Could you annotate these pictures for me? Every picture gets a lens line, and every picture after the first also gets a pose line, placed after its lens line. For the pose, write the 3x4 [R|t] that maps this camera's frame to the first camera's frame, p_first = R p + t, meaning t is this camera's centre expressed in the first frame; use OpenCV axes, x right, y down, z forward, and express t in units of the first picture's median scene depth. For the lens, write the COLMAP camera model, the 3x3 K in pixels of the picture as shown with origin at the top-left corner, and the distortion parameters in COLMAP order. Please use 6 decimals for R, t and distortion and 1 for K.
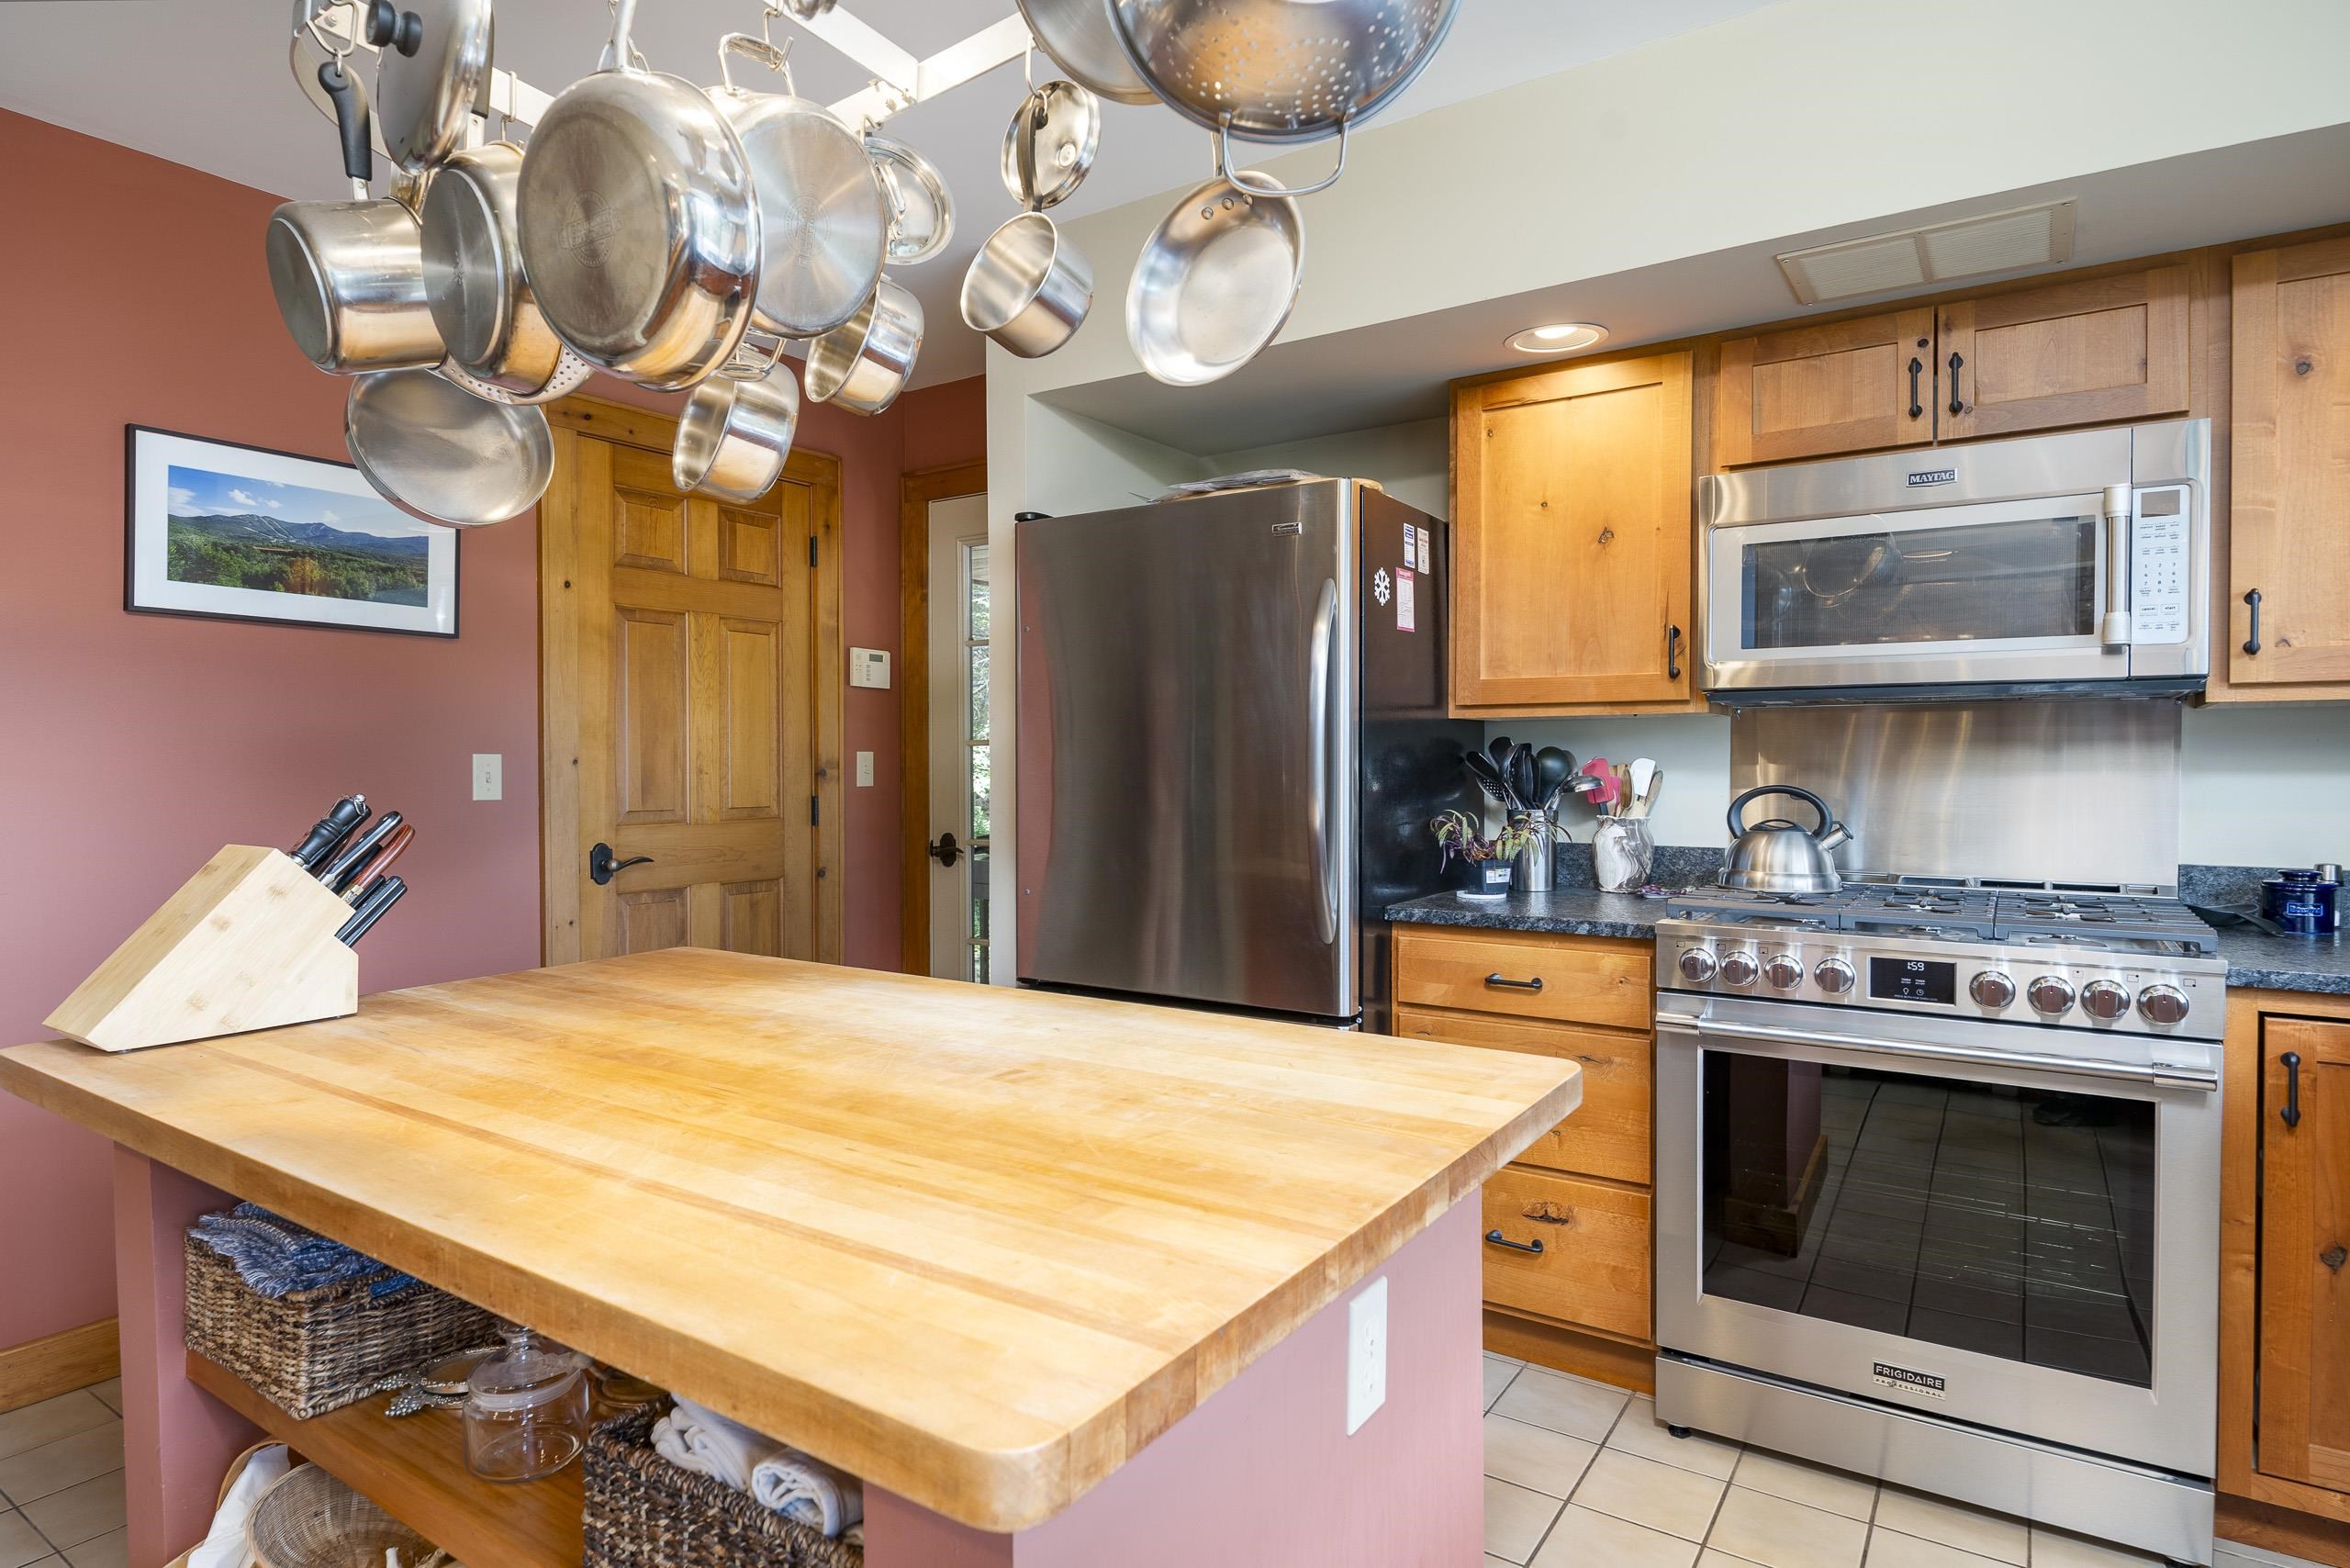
lens RADIAL K [[1244.0, 0, 1176.3], [0, 1244.0, 778.6], [0, 0, 1]] dist [0.007715, 0.000108]
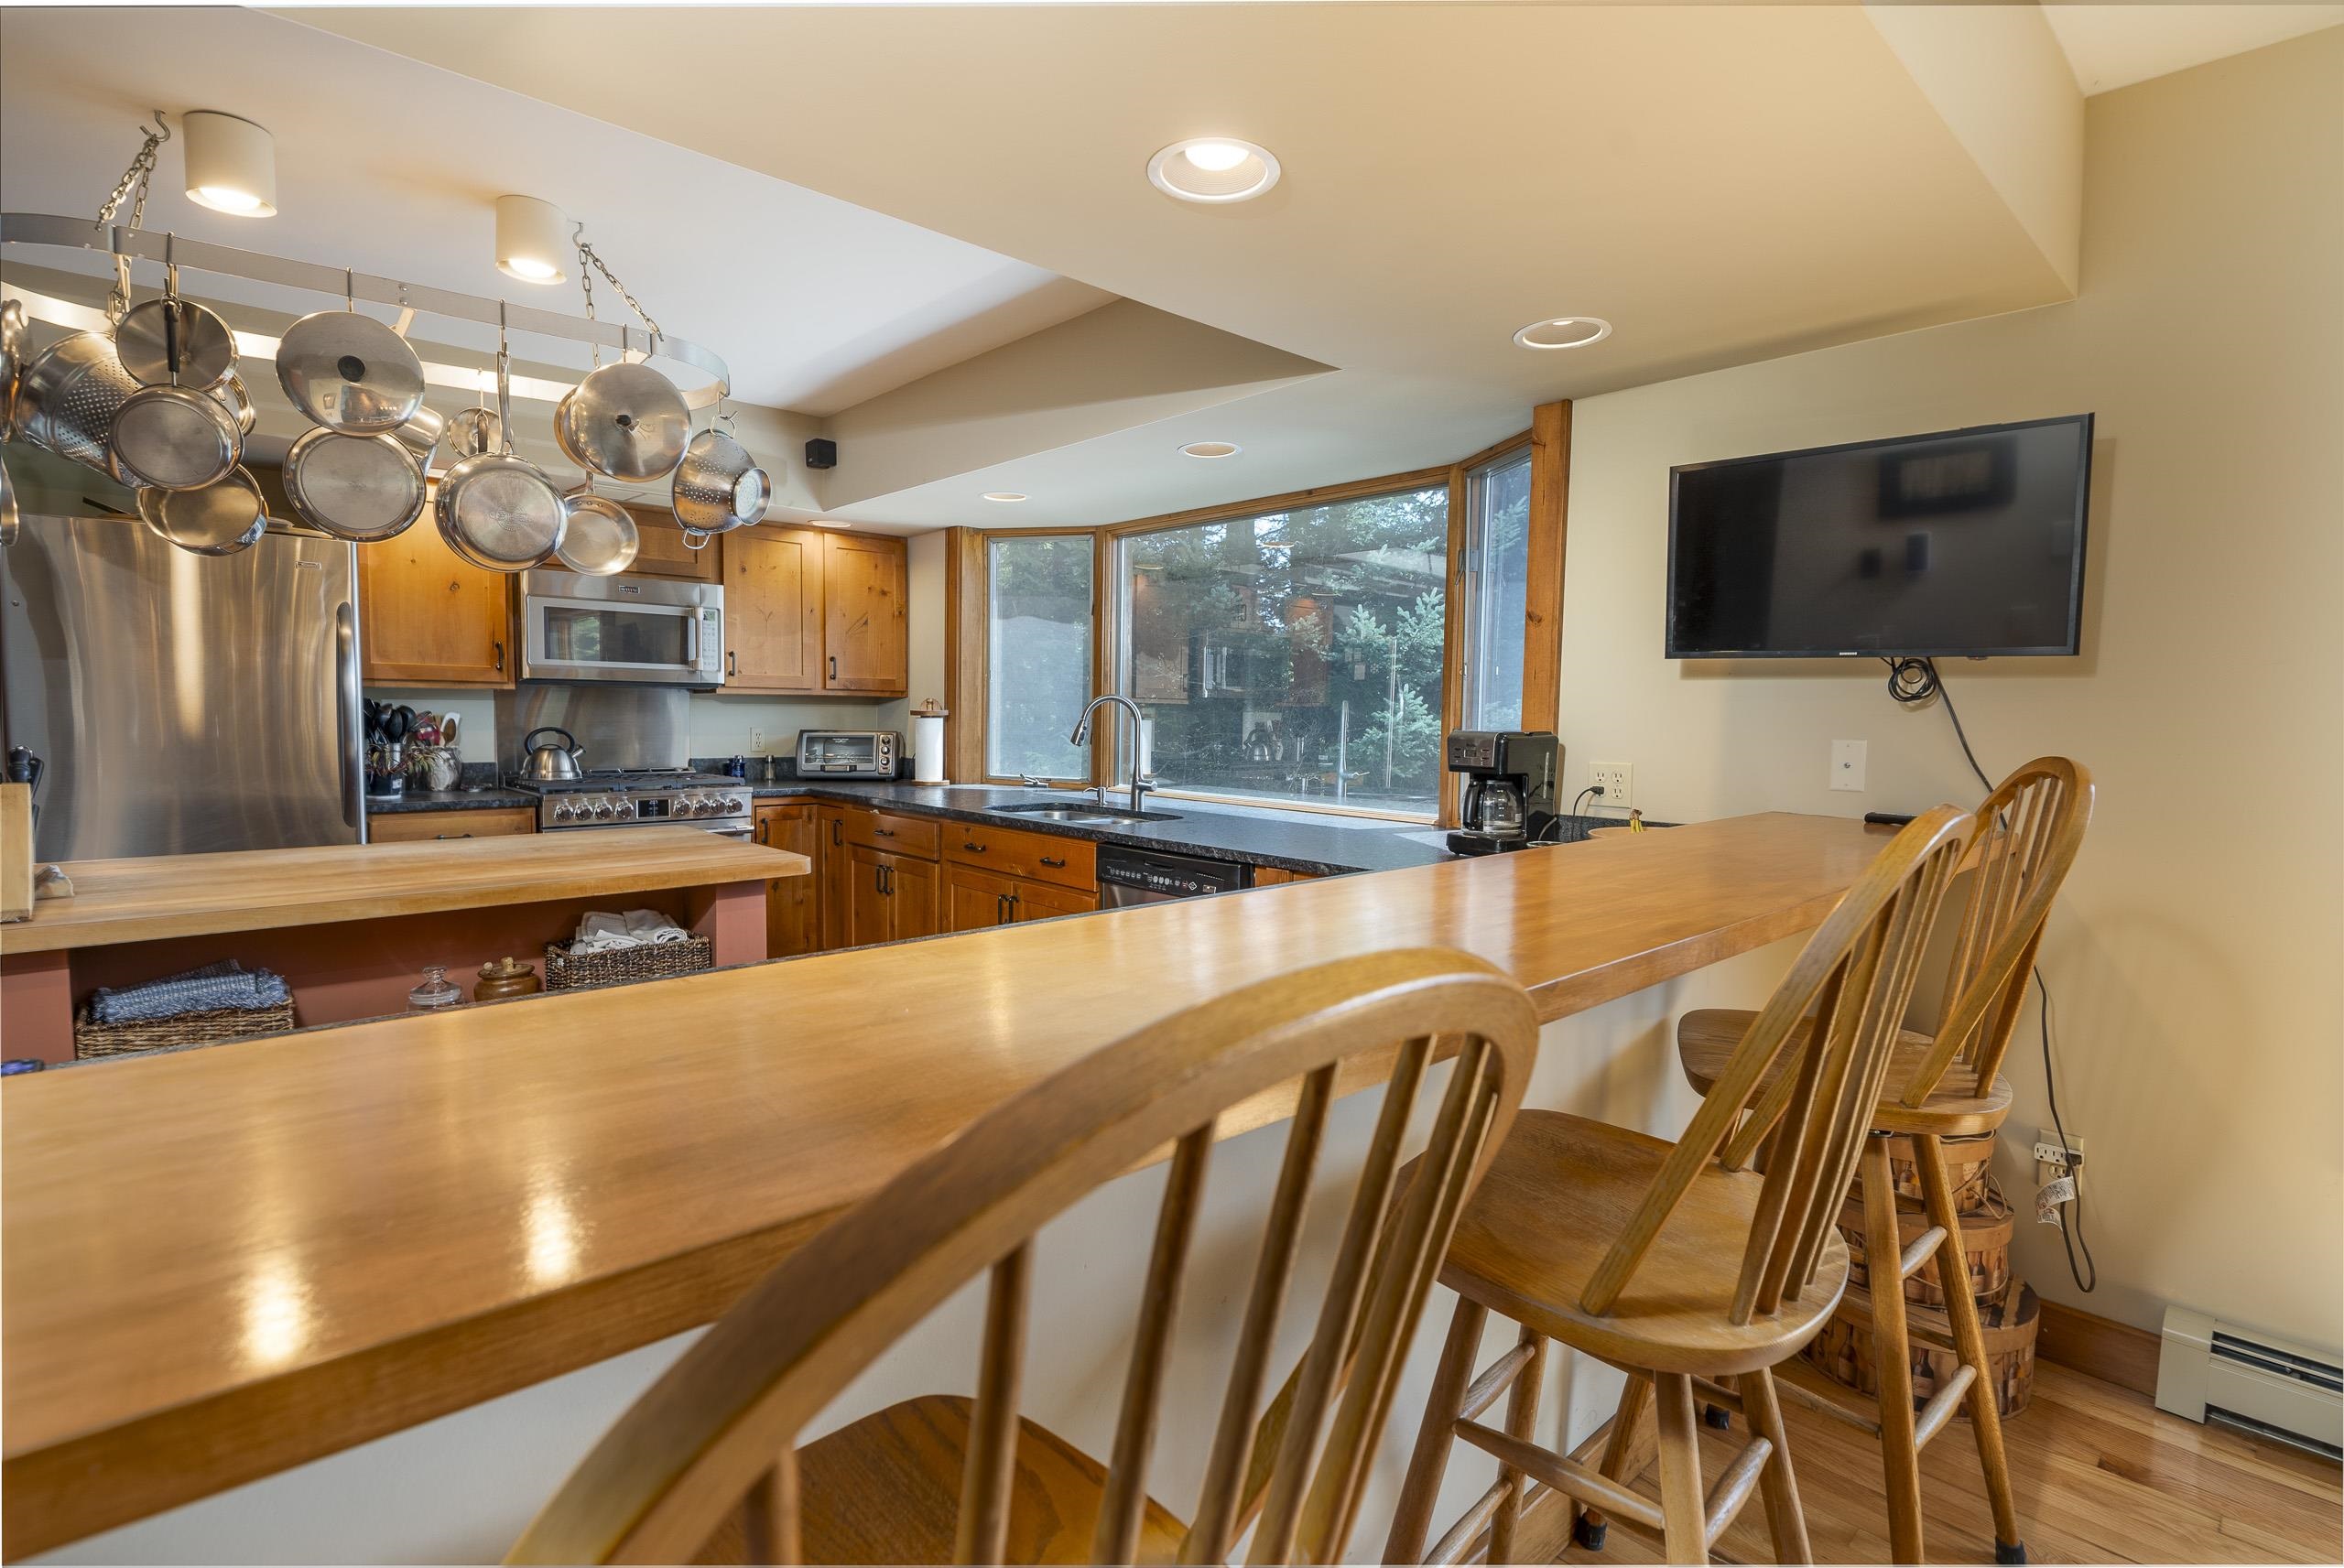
lens RADIAL K [[1150.9, 0, 1171.0], [0, 1150.9, 786.9], [0, 0, 1]] dist [-0.000462, -0.000041]
pose [[0.228602, -0.062654, 0.971502, -1.016294], [0.000638, 0.997936, 0.064208, -0.015808], [-0.973520, -0.014059, 0.228170, -0.358485]]
